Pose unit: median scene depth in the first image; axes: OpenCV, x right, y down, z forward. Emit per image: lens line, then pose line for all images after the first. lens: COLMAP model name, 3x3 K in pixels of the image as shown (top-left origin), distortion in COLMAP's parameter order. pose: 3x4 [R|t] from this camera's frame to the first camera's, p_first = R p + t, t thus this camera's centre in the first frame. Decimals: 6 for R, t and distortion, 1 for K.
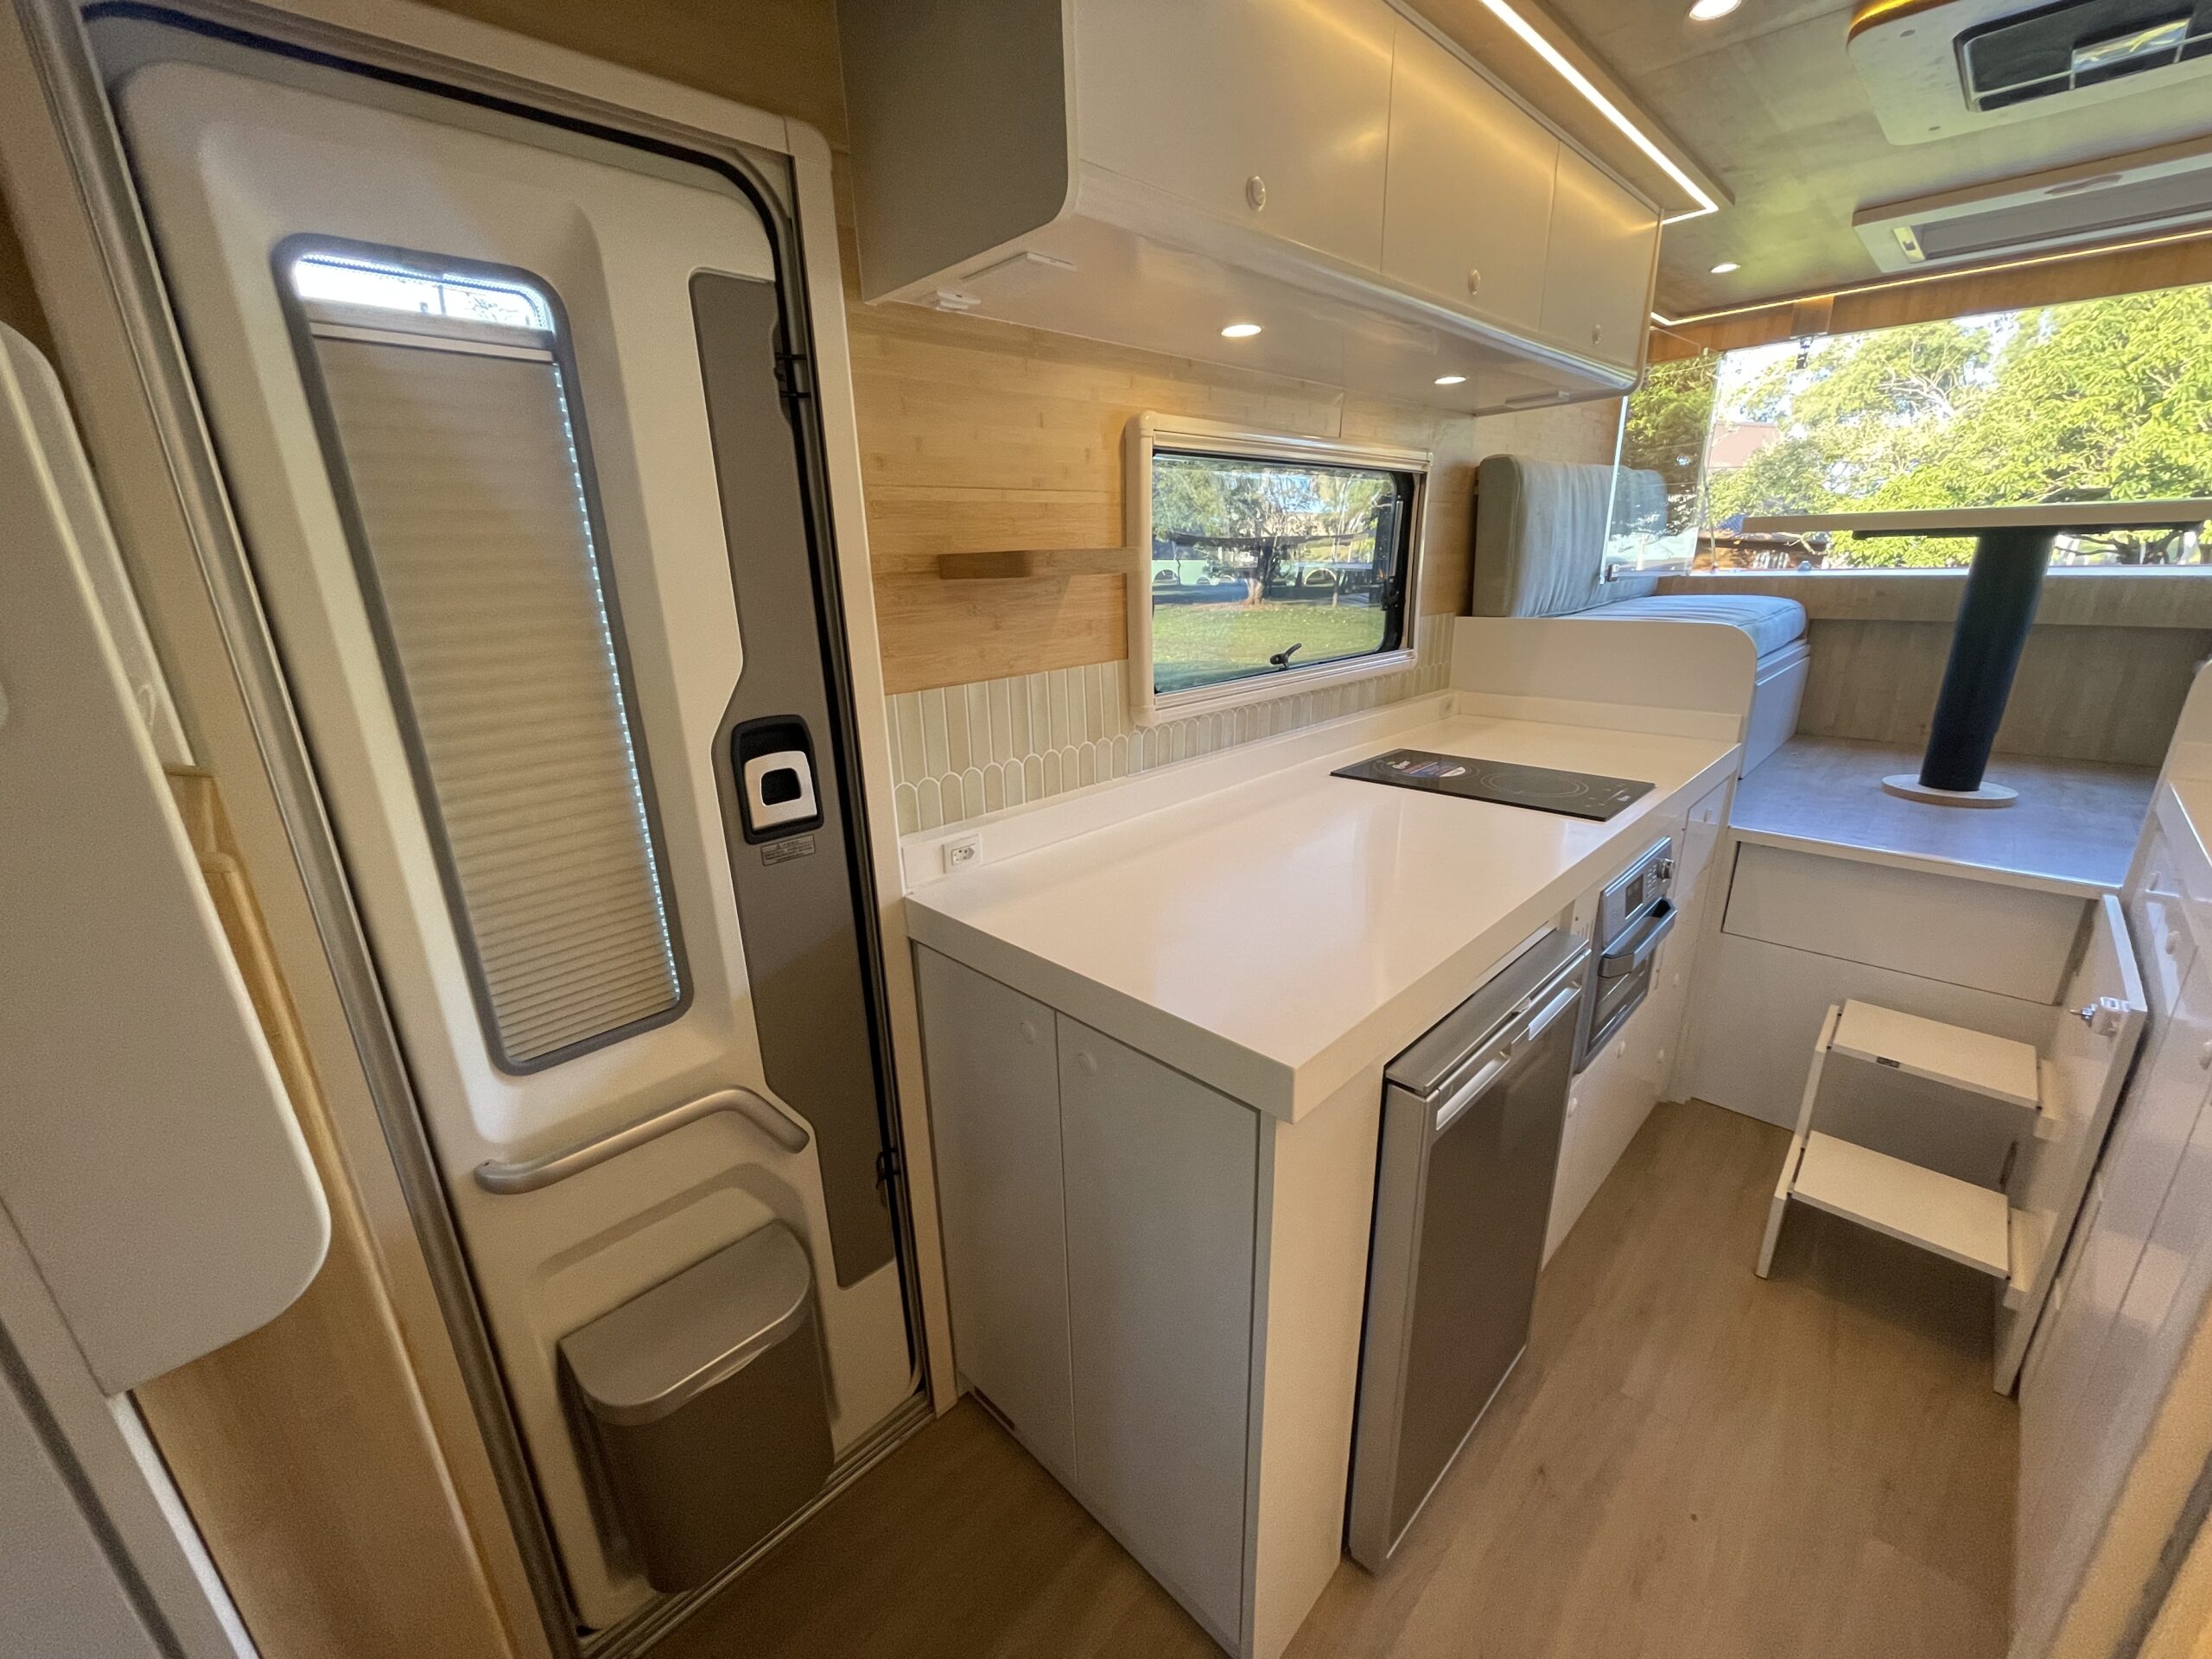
lens RADIAL K [[886.4, 0, 1098.8], [0, 886.4, 836.4], [0, 0, 1]] dist [-0.005559, -0.000252]
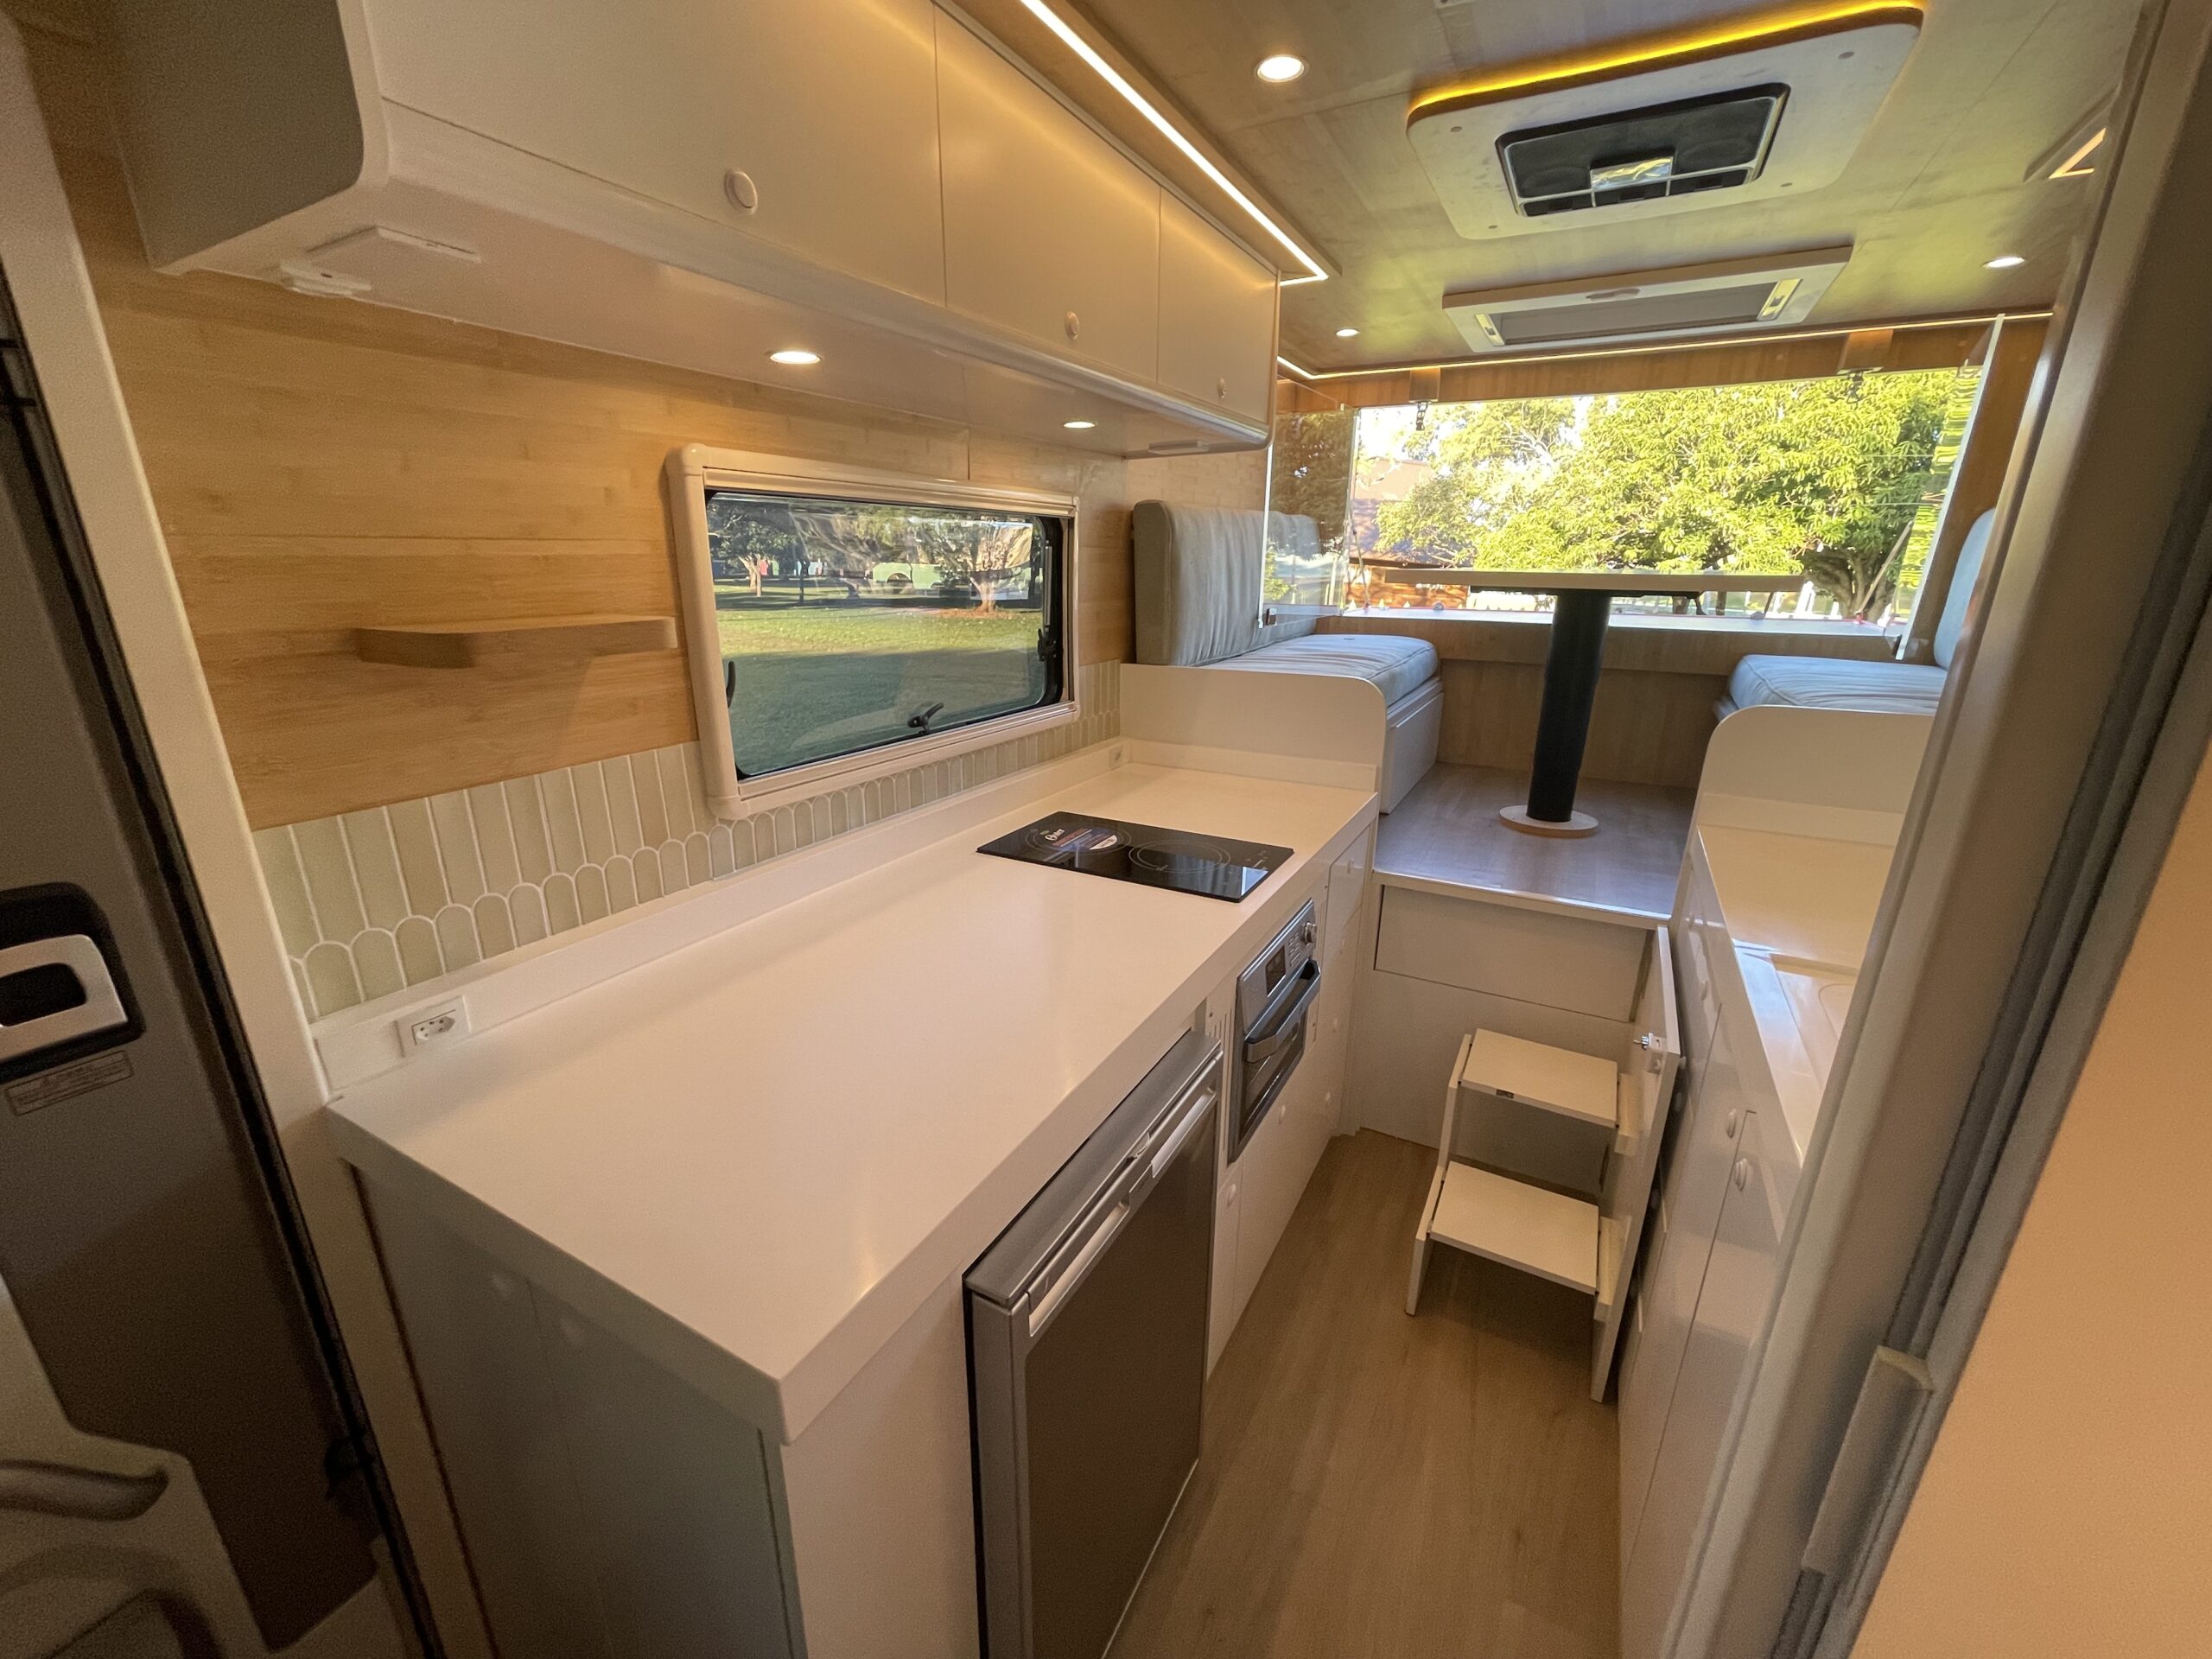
lens RADIAL K [[895.3, 0, 1100.4], [0, 895.3, 837.7], [0, 0, 1]] dist [-0.002925, -0.000071]
pose [[0.958613, -0.051576, 0.280001, 0.140110], [0.053875, 0.998548, -0.000515, -0.083711], [-0.279568, 0.015578, 0.959999, 0.095920]]
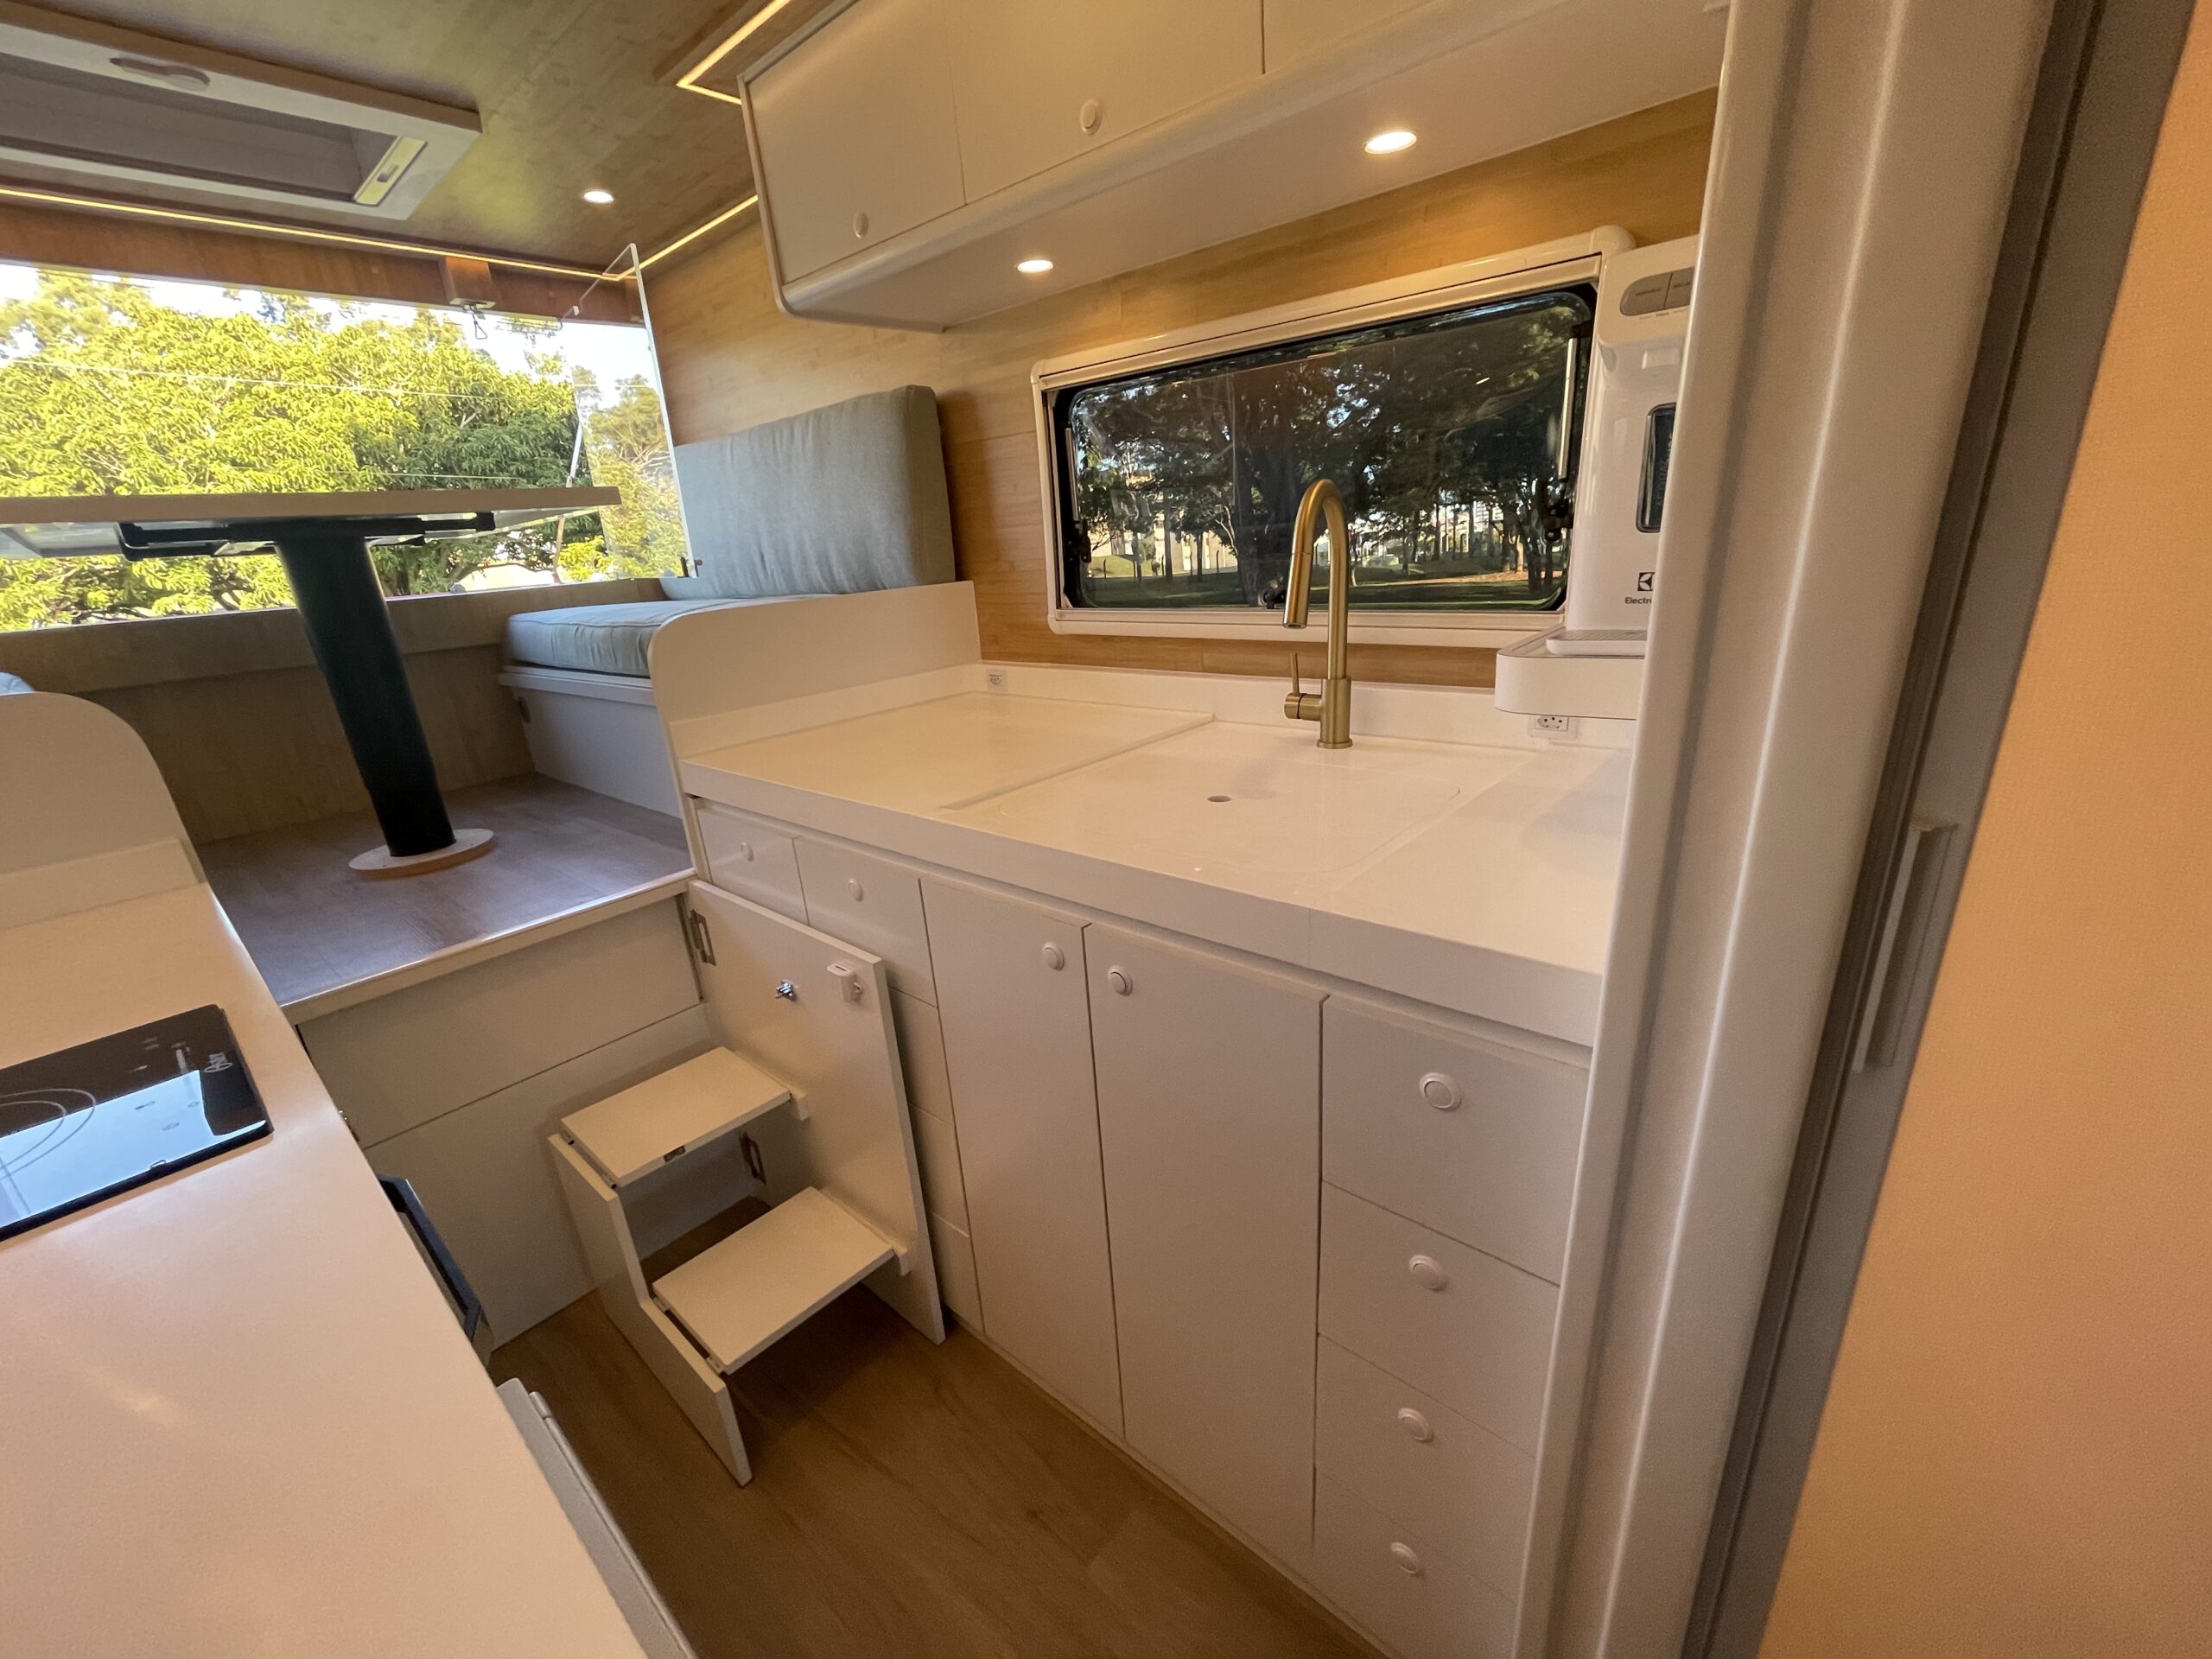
lens RADIAL K [[897.7, 0, 1096.2], [0, 897.7, 844.4], [0, 0, 1]] dist [0.012133, -0.005616]
pose [[-0.055725, -0.293108, 0.954454, 0.162824], [0.372713, 0.880731, 0.292229, -0.099687], [-0.926272, 0.372022, 0.060166, 0.496840]]
